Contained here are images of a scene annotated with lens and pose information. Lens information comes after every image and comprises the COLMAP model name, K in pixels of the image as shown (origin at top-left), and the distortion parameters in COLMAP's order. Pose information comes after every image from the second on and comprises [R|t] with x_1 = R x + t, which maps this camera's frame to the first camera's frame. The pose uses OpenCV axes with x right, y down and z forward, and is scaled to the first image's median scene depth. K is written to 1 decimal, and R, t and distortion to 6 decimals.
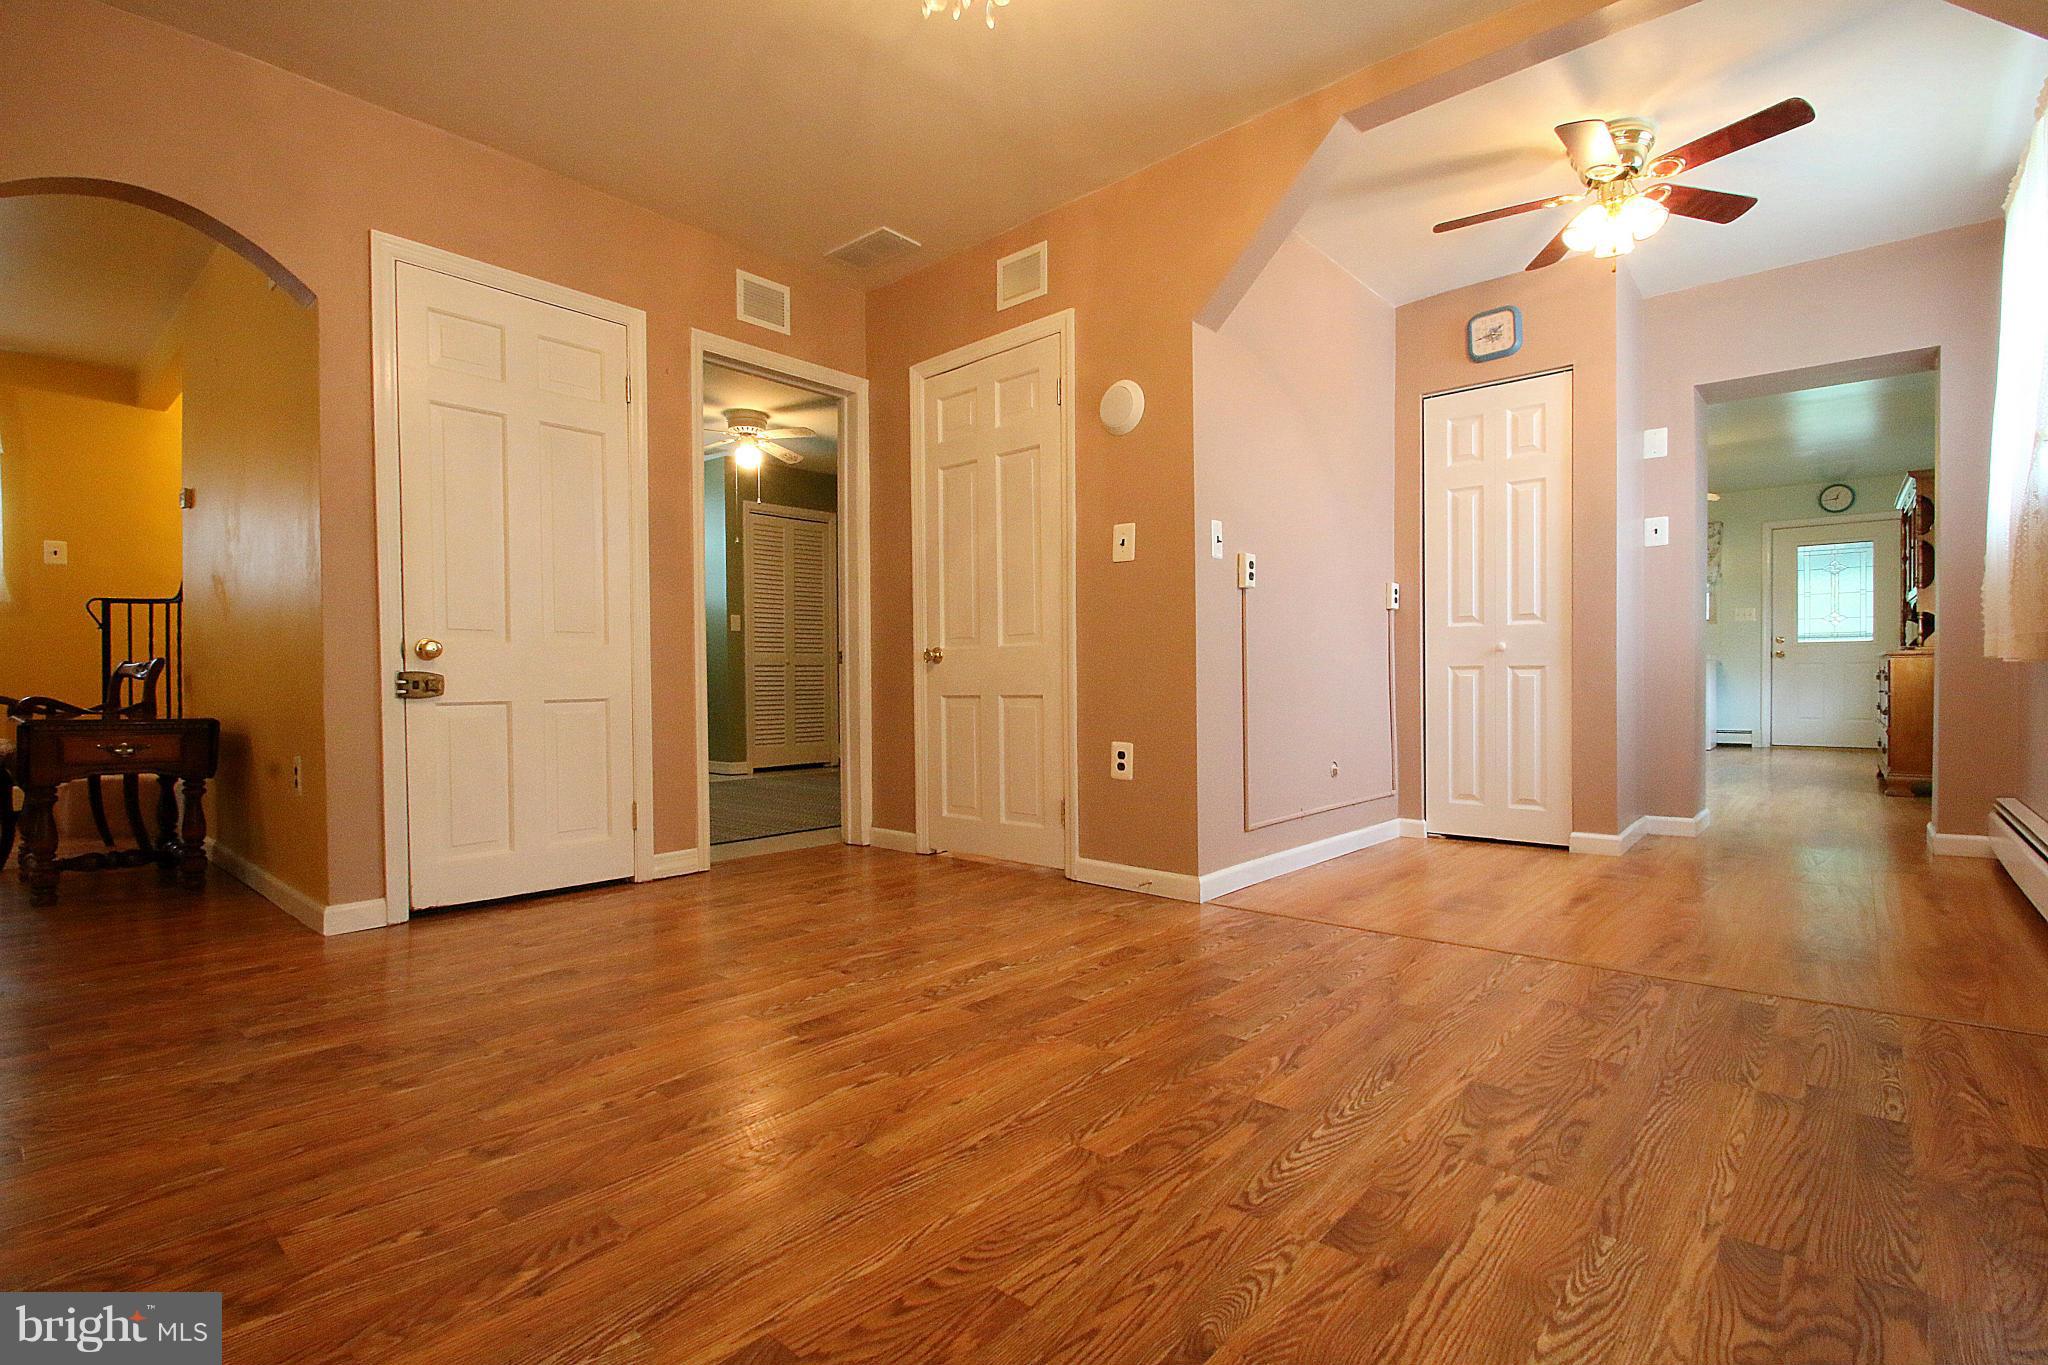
lens RADIAL K [[958.3, 0, 1015.9], [0, 958.3, 683.9], [0, 0, 1]] dist [0.005042, -0.011070]
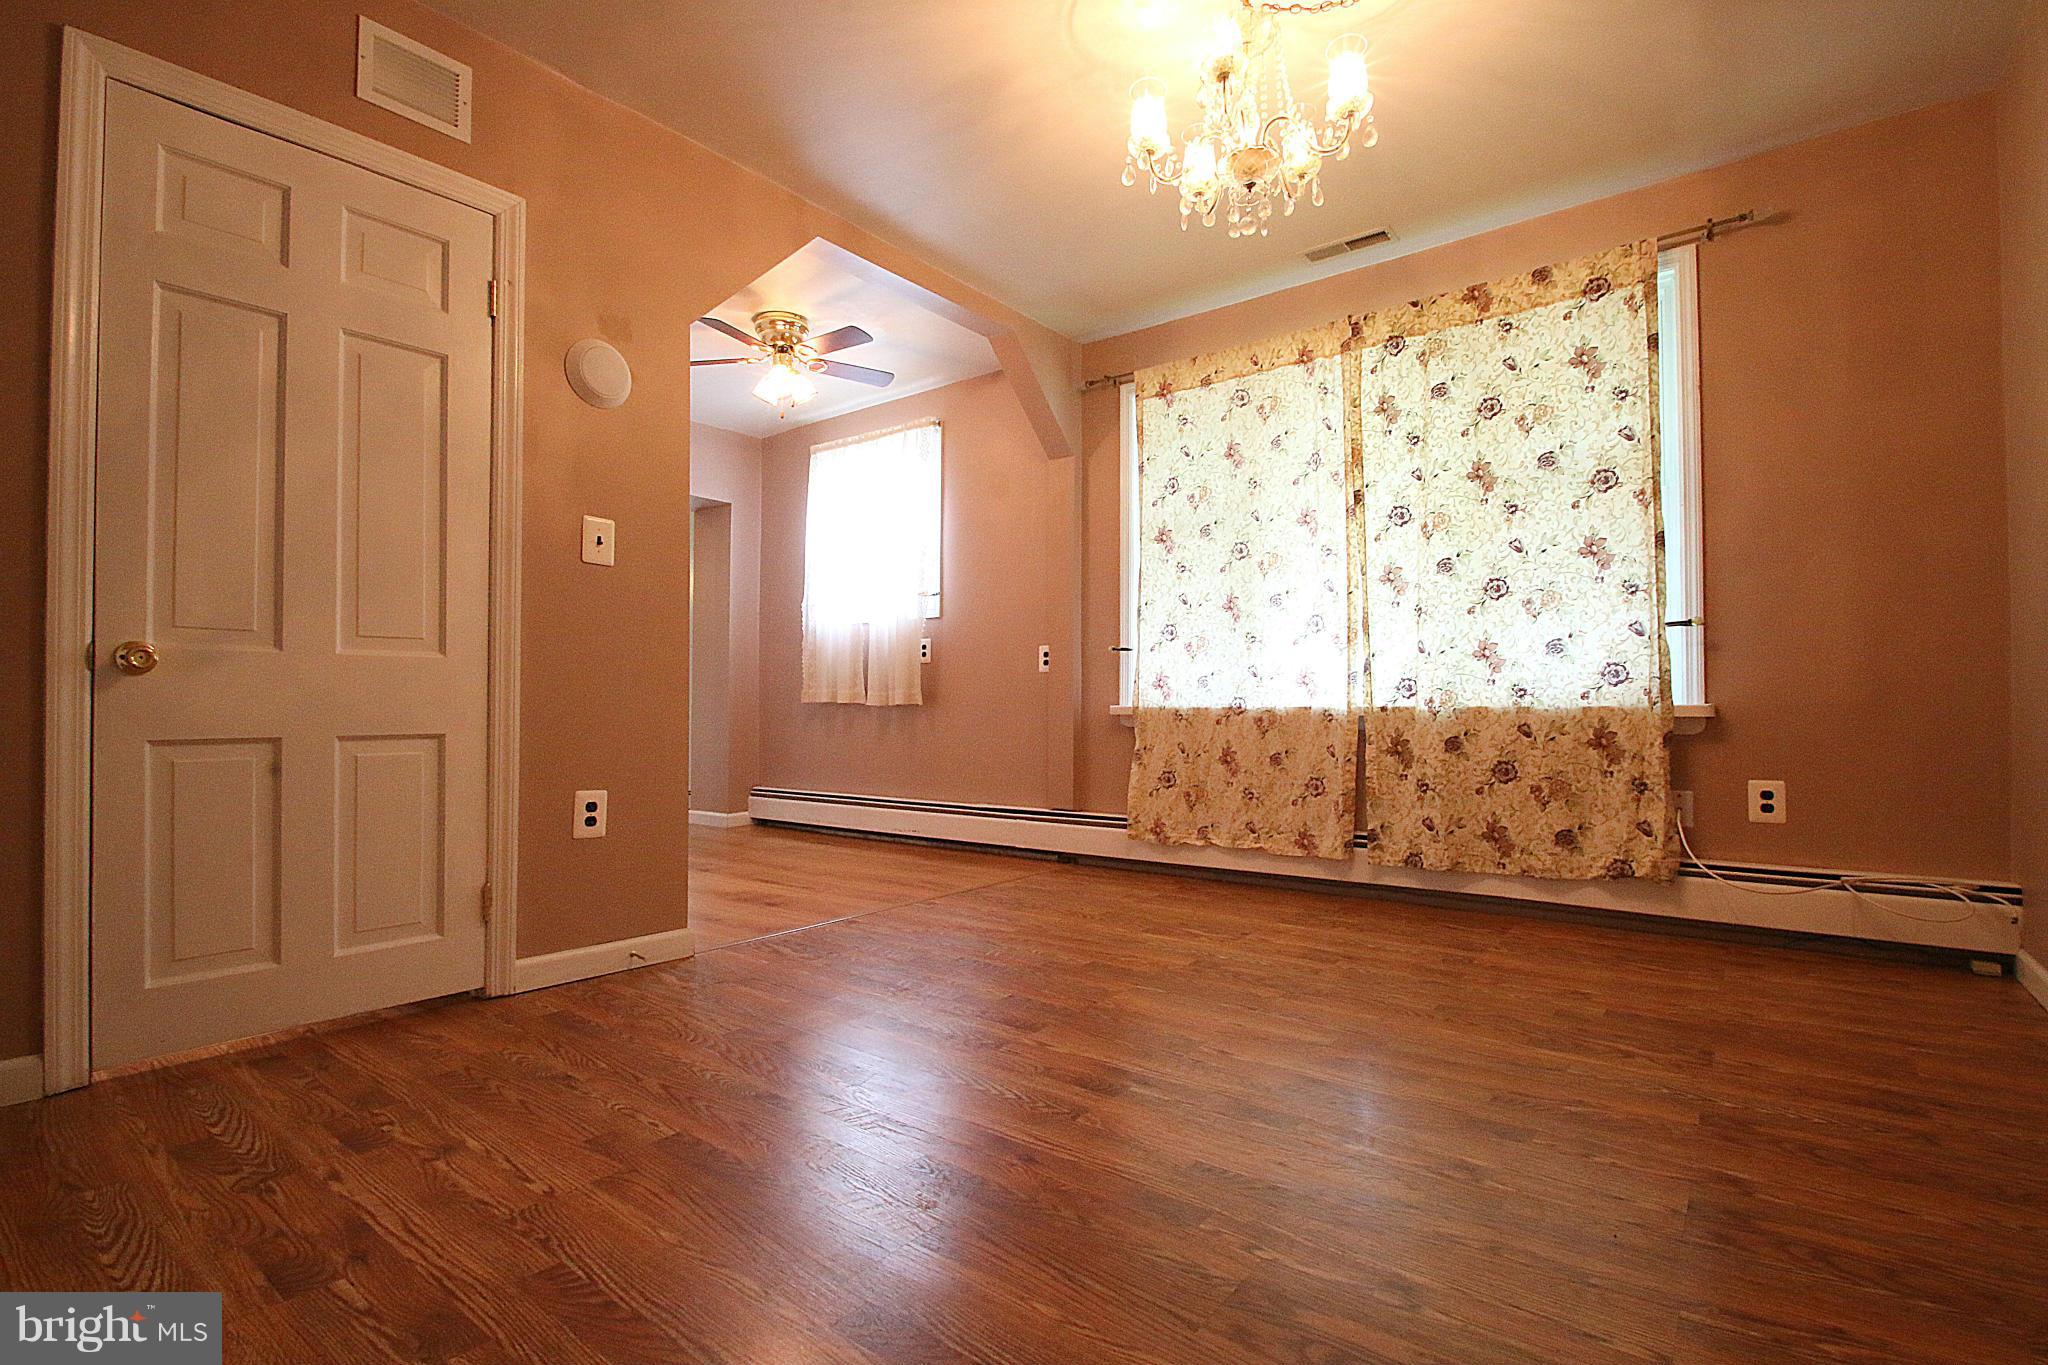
lens RADIAL K [[958.3, 0, 1015.9], [0, 958.3, 683.9], [0, 0, 1]] dist [0.005042, -0.011070]
pose [[-0.062859, 0.032395, 0.997497, -0.706582], [0.003379, 0.999474, -0.032246, -0.000346], [-0.998017, 0.001344, -0.062935, 0.702918]]
